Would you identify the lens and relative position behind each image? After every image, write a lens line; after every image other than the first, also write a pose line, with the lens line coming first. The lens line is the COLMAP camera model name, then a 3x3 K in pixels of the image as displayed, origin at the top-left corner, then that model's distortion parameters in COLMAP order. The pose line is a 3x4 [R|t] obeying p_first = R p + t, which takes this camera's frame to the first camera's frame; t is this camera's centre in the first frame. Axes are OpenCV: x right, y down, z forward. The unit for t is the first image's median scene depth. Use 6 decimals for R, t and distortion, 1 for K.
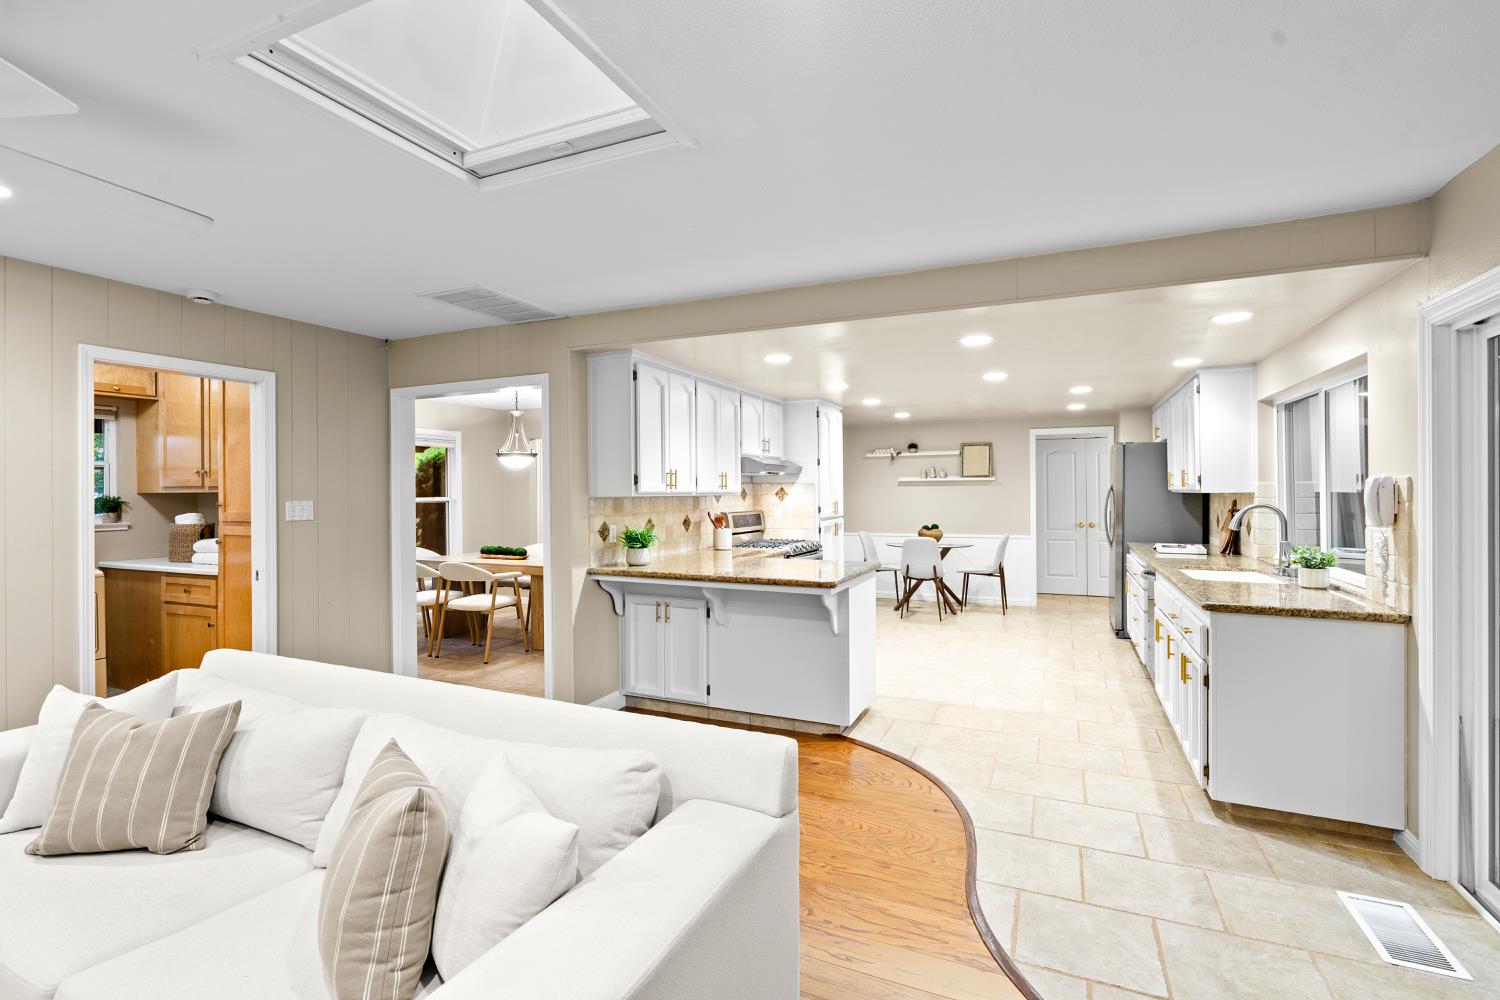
lens RADIAL K [[686.4, 0, 748.8], [0, 686.4, 491.2], [0, 0, 1]] dist [-0.011258, 0.003966]
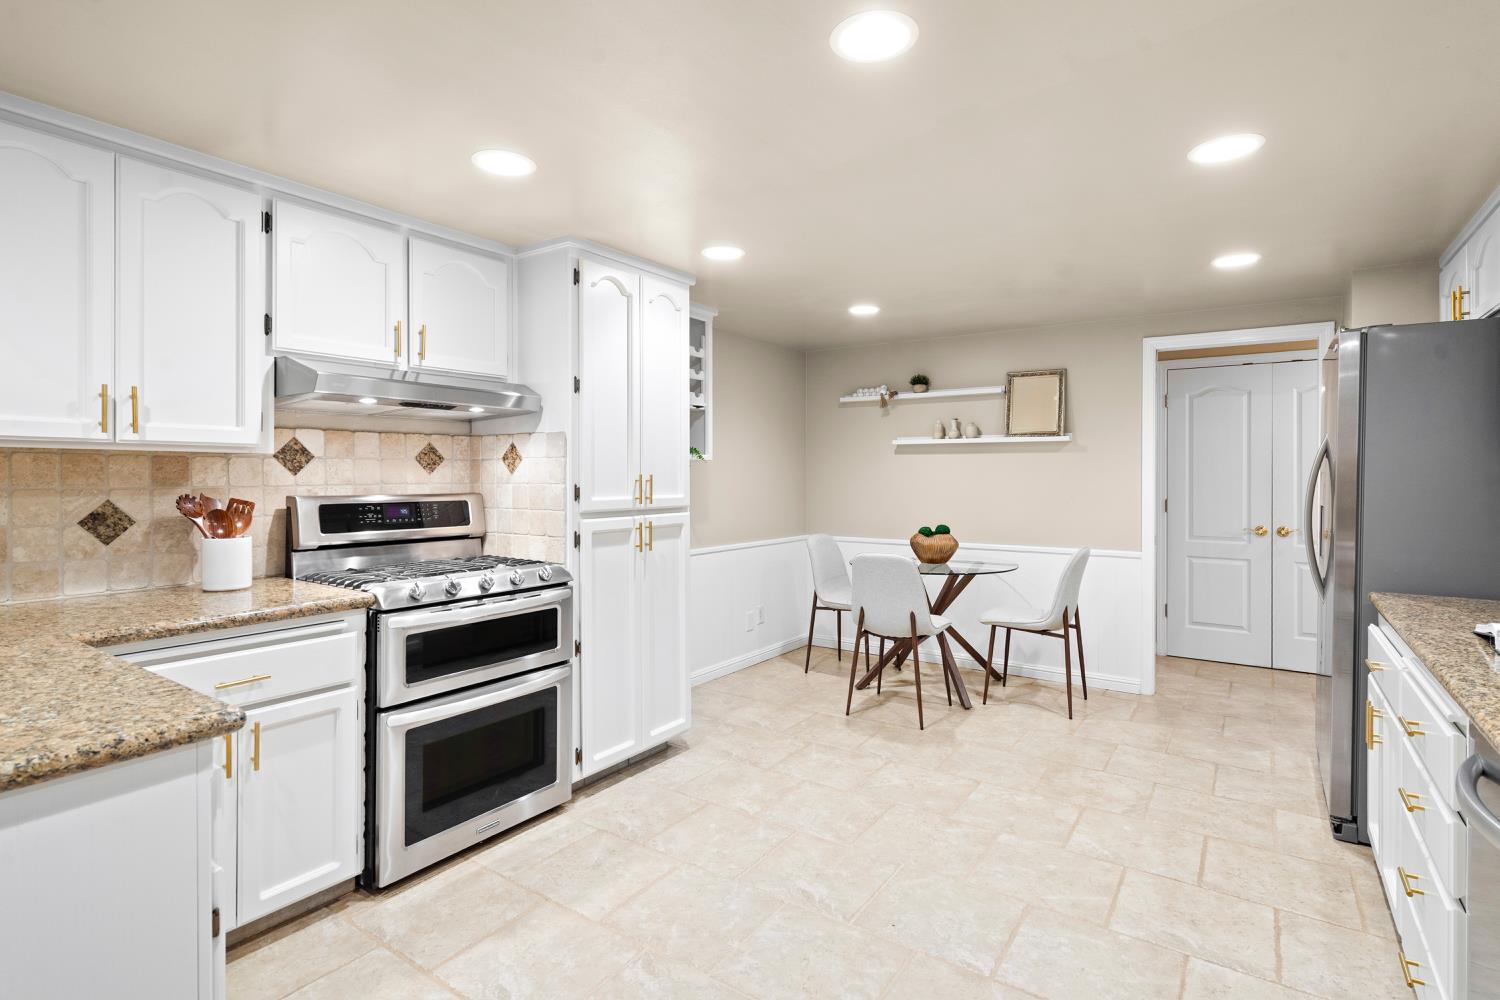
lens RADIAL K [[739.0, 0, 750.6], [0, 739.0, 475.7], [0, 0, 1]] dist [-0.002426, 0.001958]
pose [[0.984106, 0.008653, -0.177370, 0.332727], [-0.008212, 0.999961, 0.003223, 0.014945], [0.177391, -0.001716, 0.984139, 0.620808]]
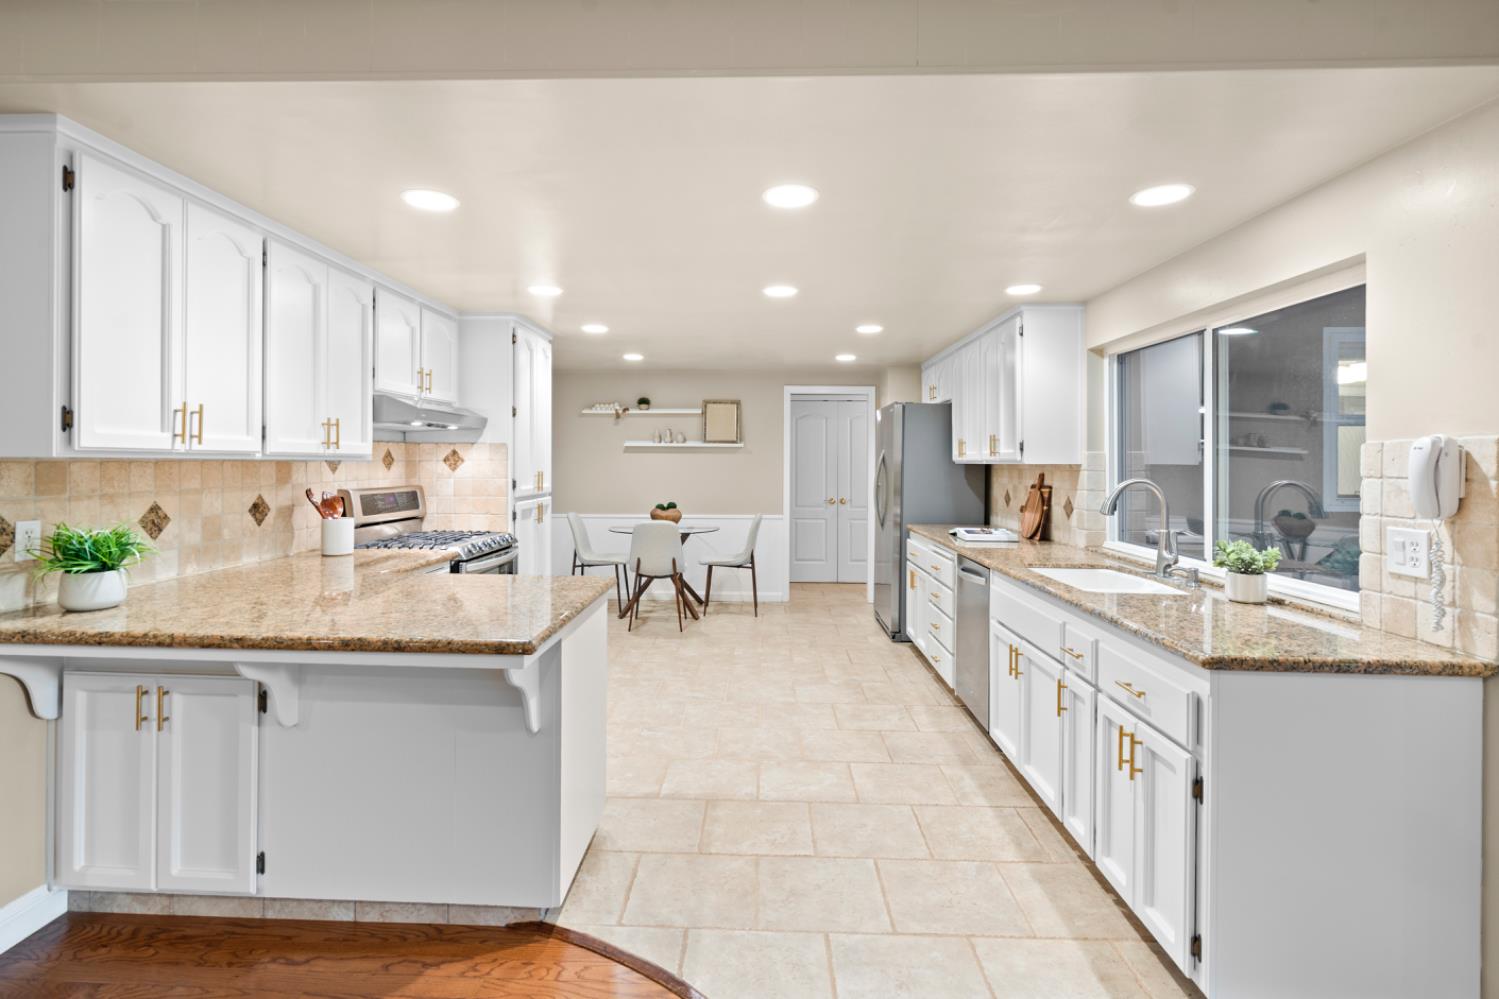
lens RADIAL K [[732.1, 0, 737.5], [0, 732.1, 455.0], [0, 0, 1]] dist [-0.009445, 0.002686]
pose [[0.925956, 0.015434, 0.377315, 0.040609], [-0.012140, 0.999865, -0.011107, 0.004540], [-0.377436, 0.005704, 0.926018, 0.304520]]
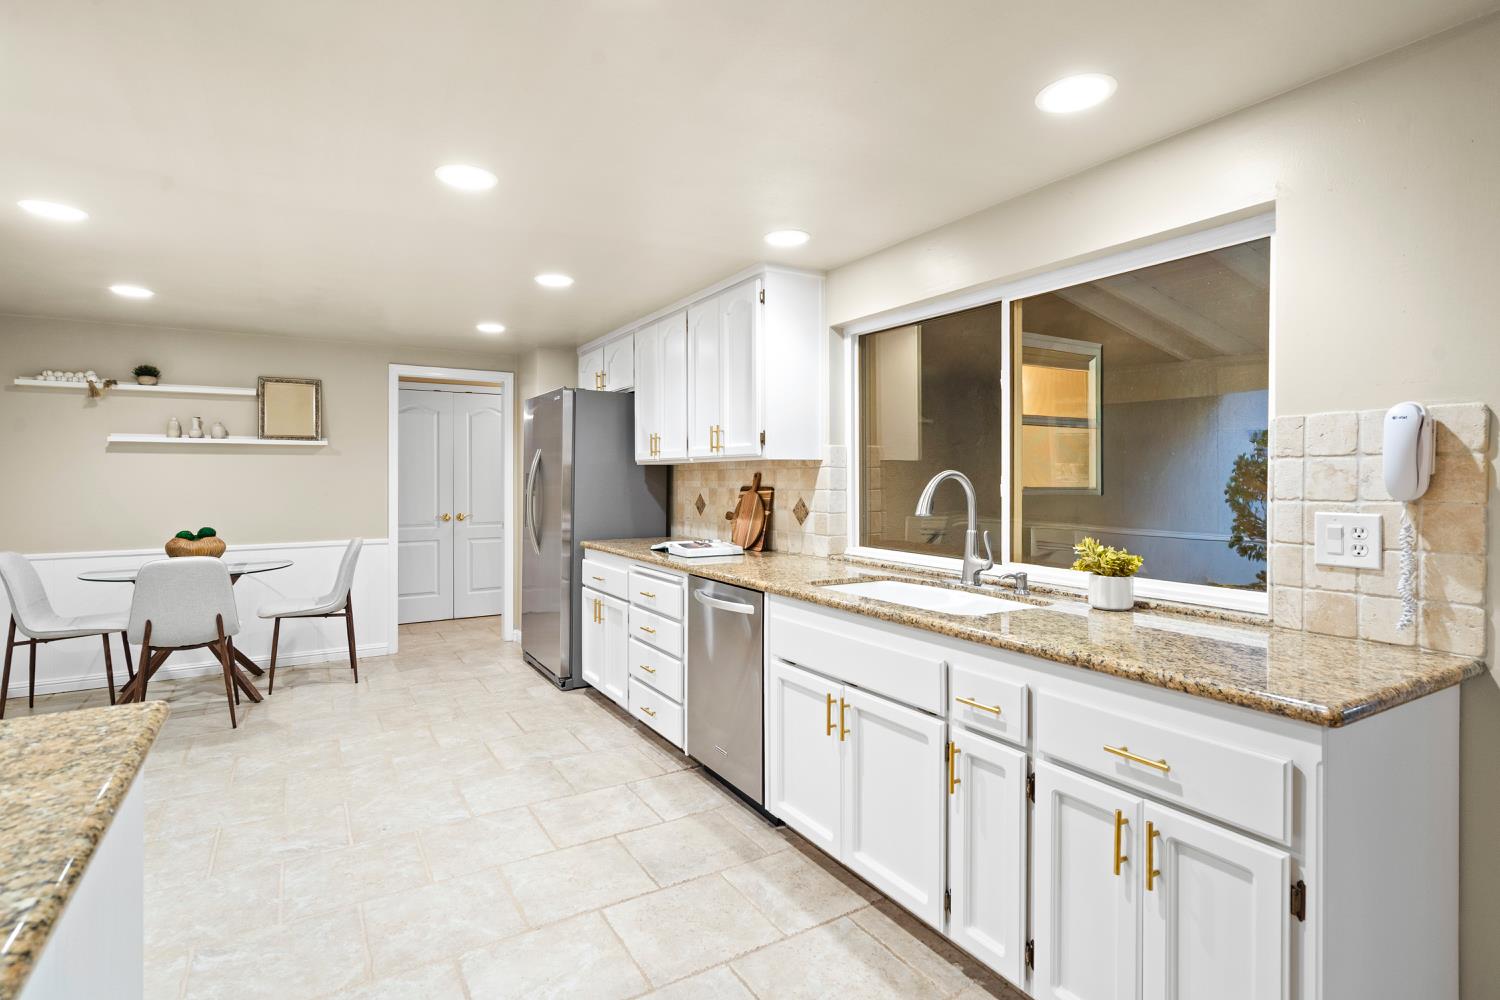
lens RADIAL K [[739.0, 0, 744.3], [0, 739.0, 475.1], [0, 0, 1]] dist [-0.002426, 0.001958]
pose [[0.567593, 0.006894, 0.823281, 0.071537], [-0.001864, 0.999973, -0.007088, 0.018750], [-0.823307, 0.002488, 0.567590, 0.538819]]
